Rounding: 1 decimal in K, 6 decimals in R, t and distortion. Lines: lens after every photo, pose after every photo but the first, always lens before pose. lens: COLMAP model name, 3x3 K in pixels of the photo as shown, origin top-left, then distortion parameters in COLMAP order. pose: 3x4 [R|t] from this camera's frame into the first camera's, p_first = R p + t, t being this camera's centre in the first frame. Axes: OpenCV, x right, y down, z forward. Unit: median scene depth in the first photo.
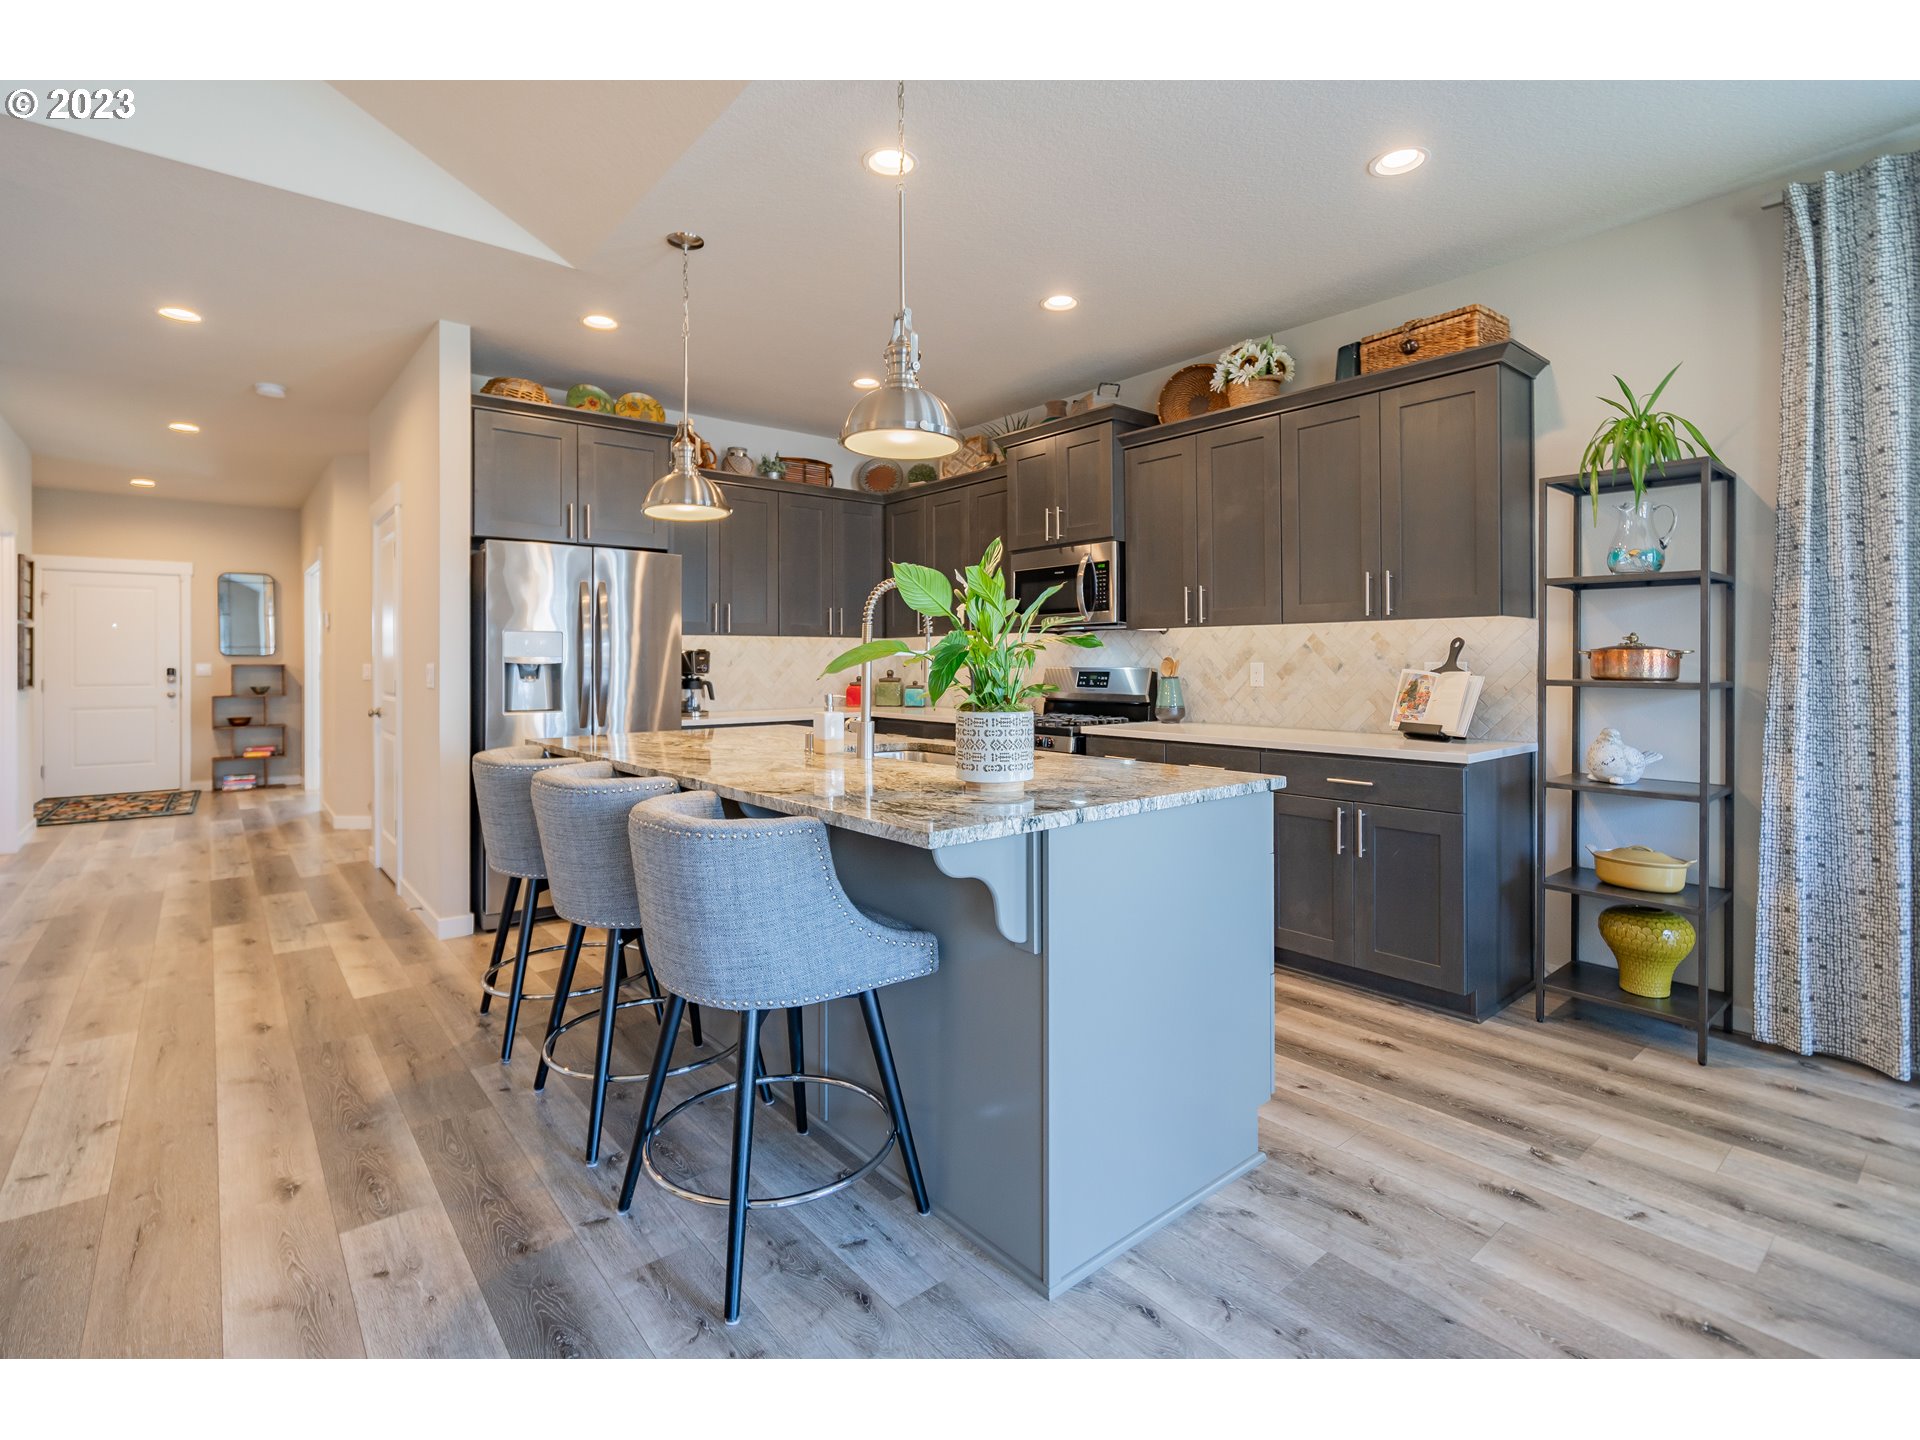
lens RADIAL K [[907.1, 0, 957.0], [0, 907.1, 655.7], [0, 0, 1]] dist [-0.000274, 0.000400]
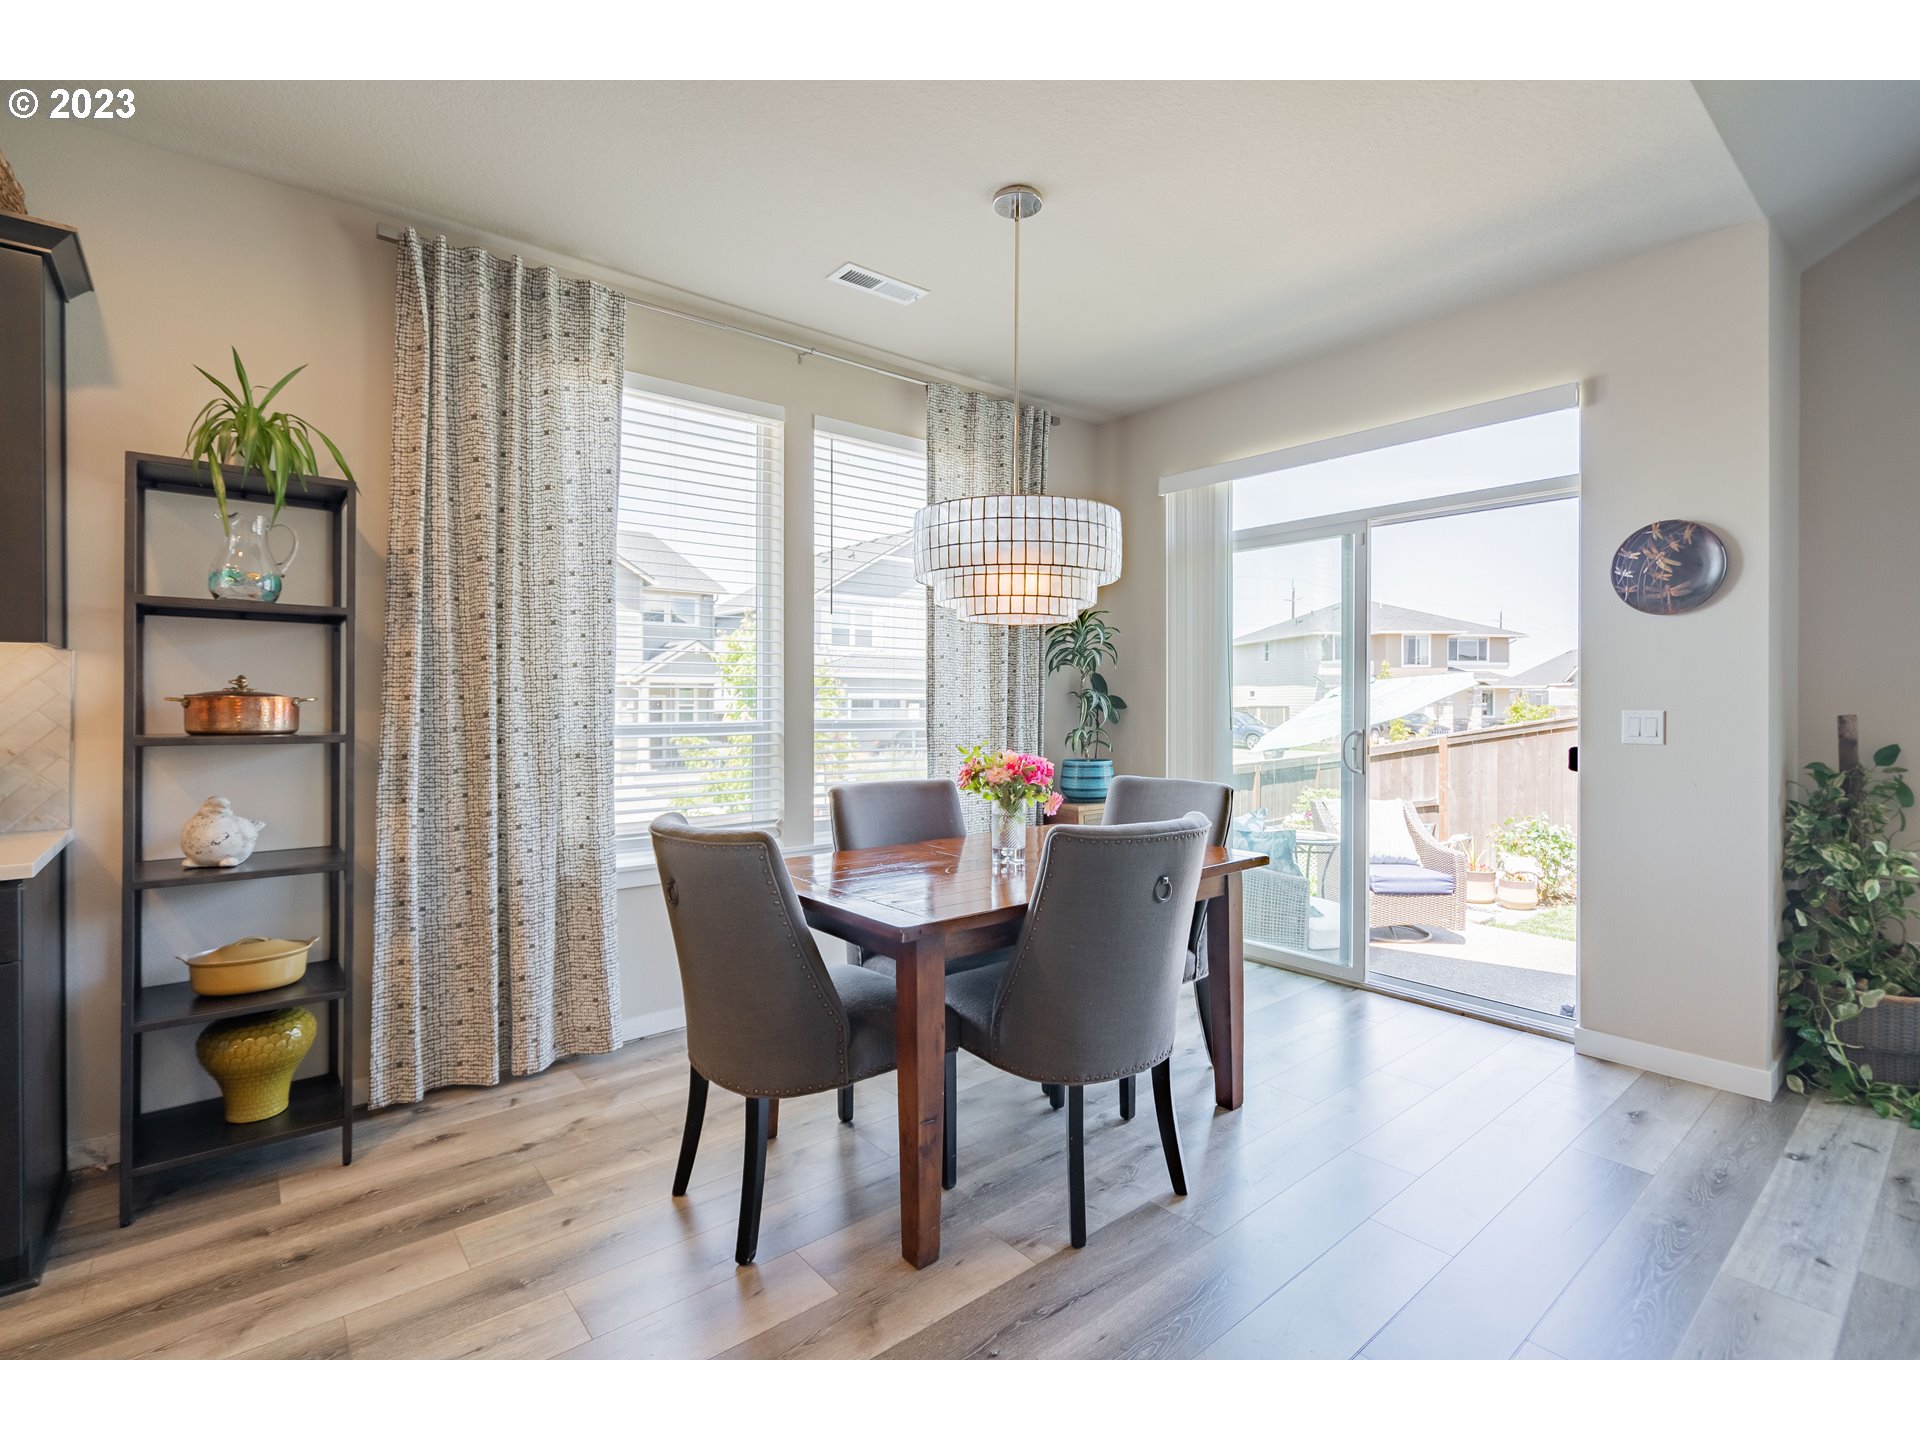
lens RADIAL K [[890.4, 0, 970.2], [0, 890.4, 701.9], [0, 0, 1]] dist [0.000329, -0.000044]
pose [[-0.005851, 0.001883, 0.999981, -0.040039], [-0.004805, 0.999987, -0.001912, -0.002587], [-0.999971, -0.004816, -0.005841, 0.285343]]
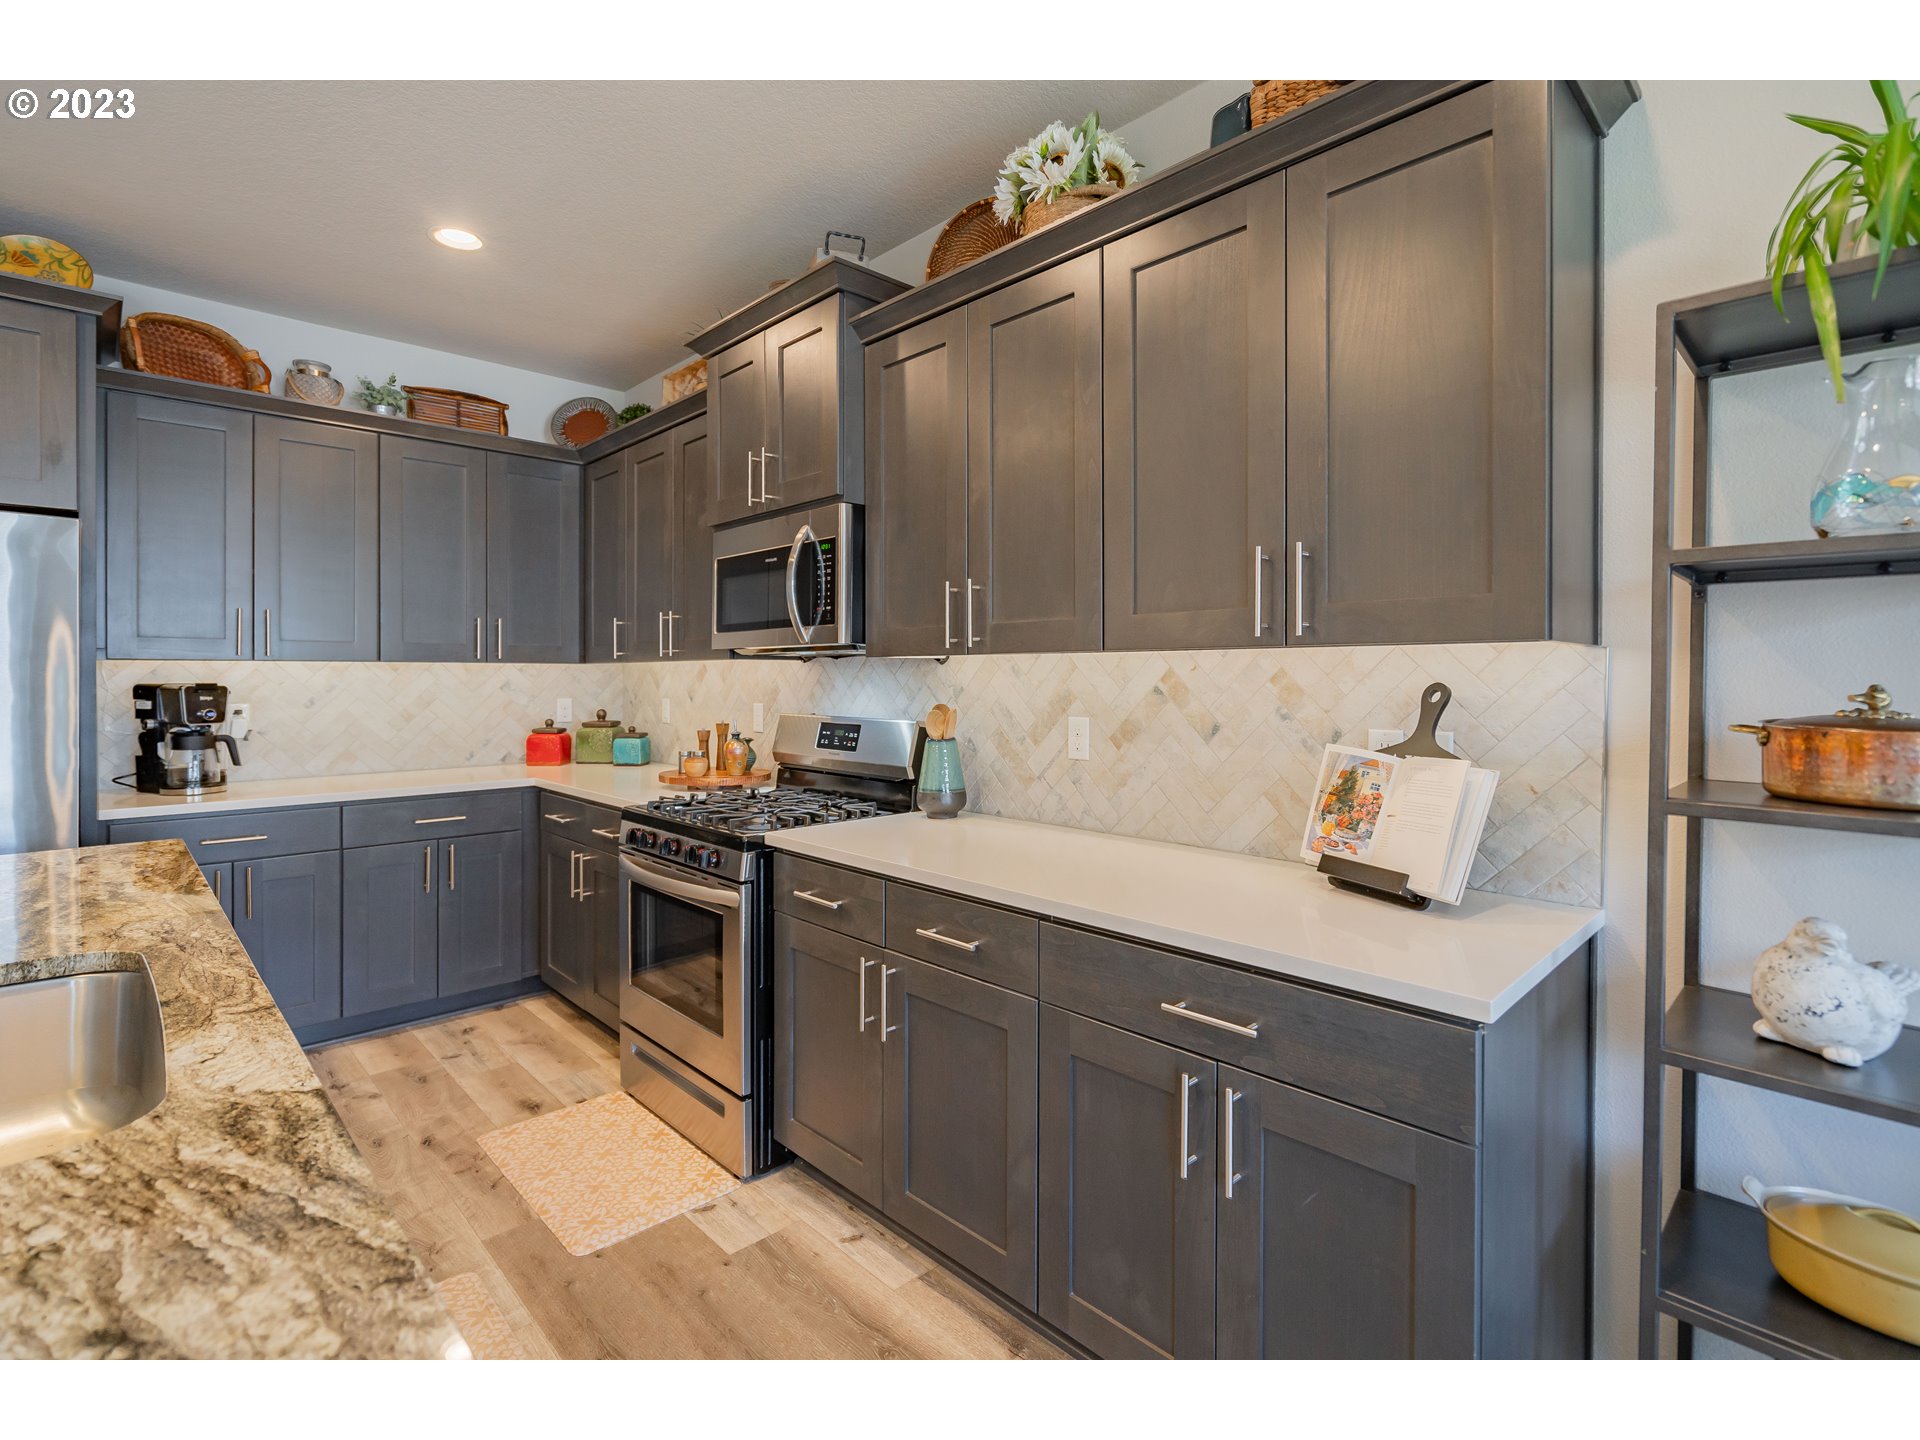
lens RADIAL K [[906.3, 0, 961.0], [0, 906.3, 684.6], [0, 0, 1]] dist [-0.000764, -0.000756]
pose [[0.997272, 0.002008, 0.073782, 0.244784], [-0.003187, 0.999869, 0.015859, -0.024538], [-0.073741, -0.016051, 0.997148, 0.500360]]
